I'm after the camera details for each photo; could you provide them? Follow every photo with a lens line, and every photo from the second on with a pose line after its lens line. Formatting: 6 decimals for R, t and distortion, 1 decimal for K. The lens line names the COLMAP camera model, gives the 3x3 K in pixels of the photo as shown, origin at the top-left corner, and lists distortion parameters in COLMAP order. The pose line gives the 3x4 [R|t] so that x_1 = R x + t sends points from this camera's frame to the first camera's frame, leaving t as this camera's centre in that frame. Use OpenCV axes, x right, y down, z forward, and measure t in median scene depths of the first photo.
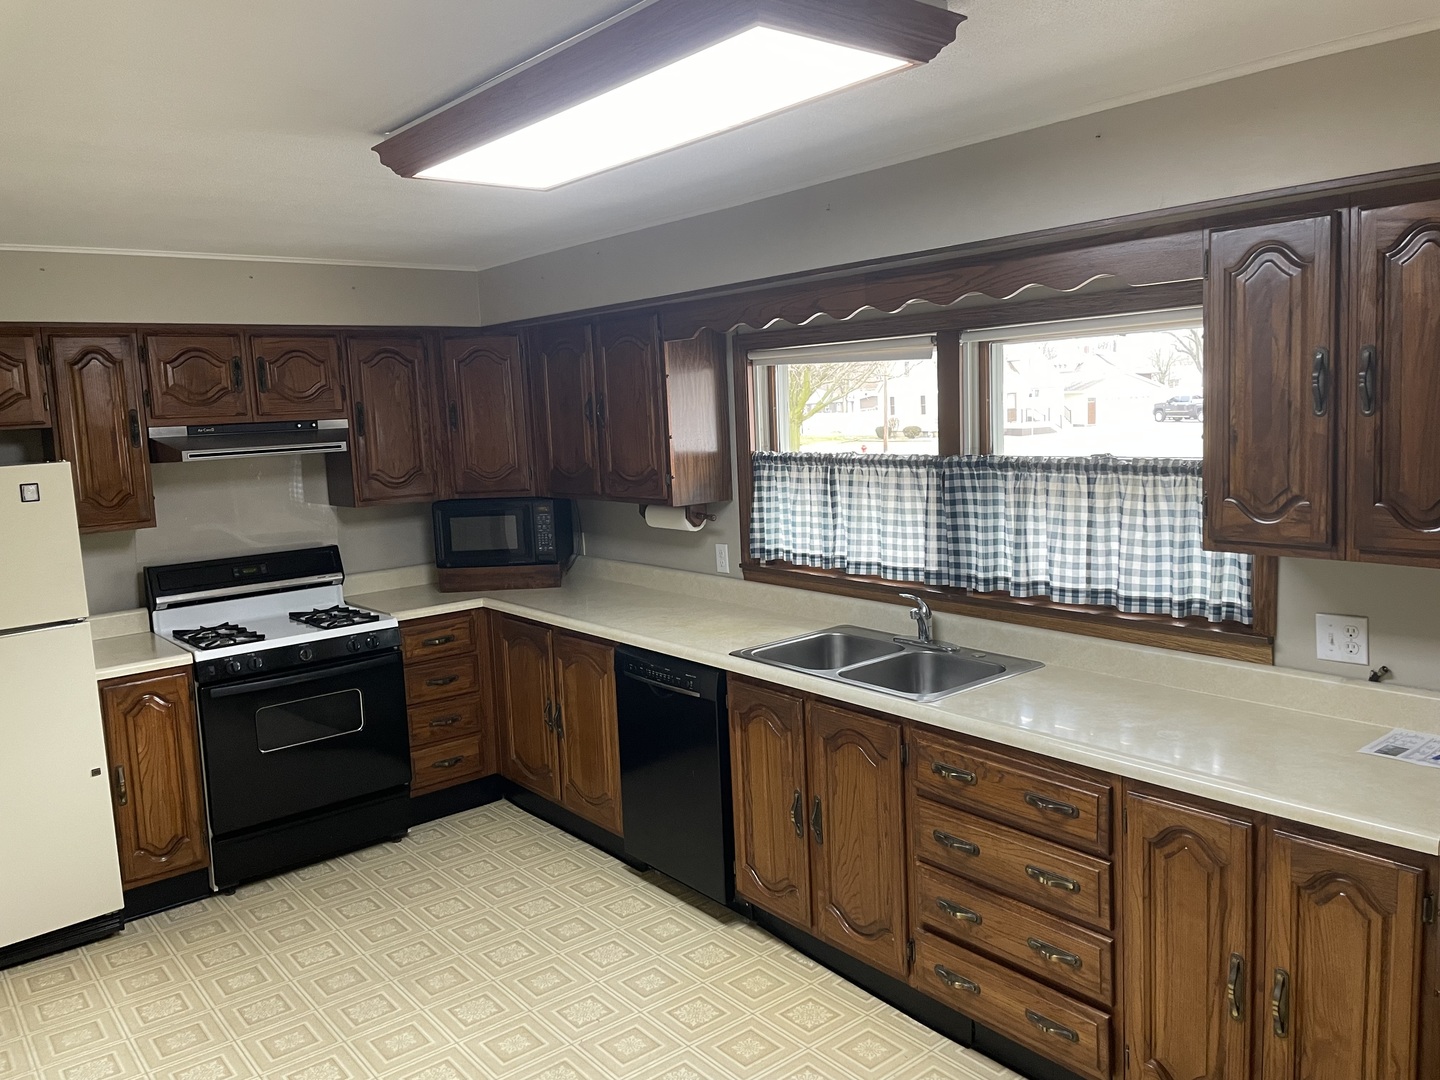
lens RADIAL K [[1094.6, 0, 728.4], [0, 1094.6, 528.2], [0, 0, 1]] dist [0.076644, -0.053594]
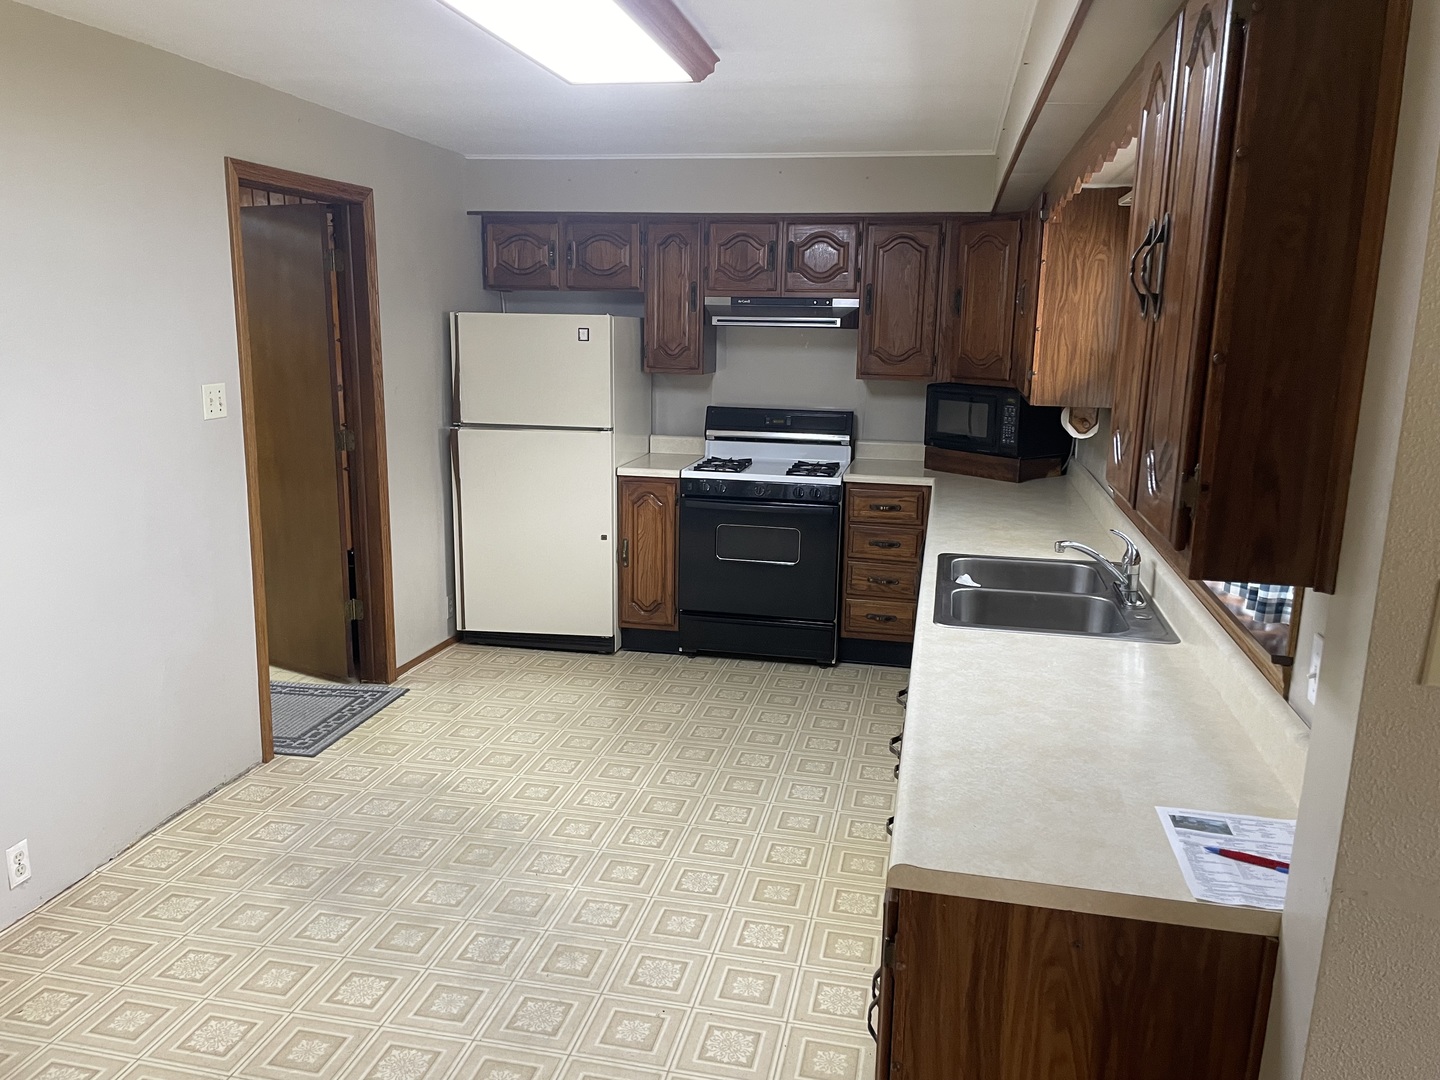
lens RADIAL K [[1094.6, 0, 726.7], [0, 1094.6, 542.2], [0, 0, 1]] dist [0.076644, -0.053594]
pose [[0.622441, 0.214685, -0.752647, 0.509455], [-0.137564, 0.976683, 0.164823, -0.024613], [0.770483, 0.000944, 0.637460, 0.196185]]
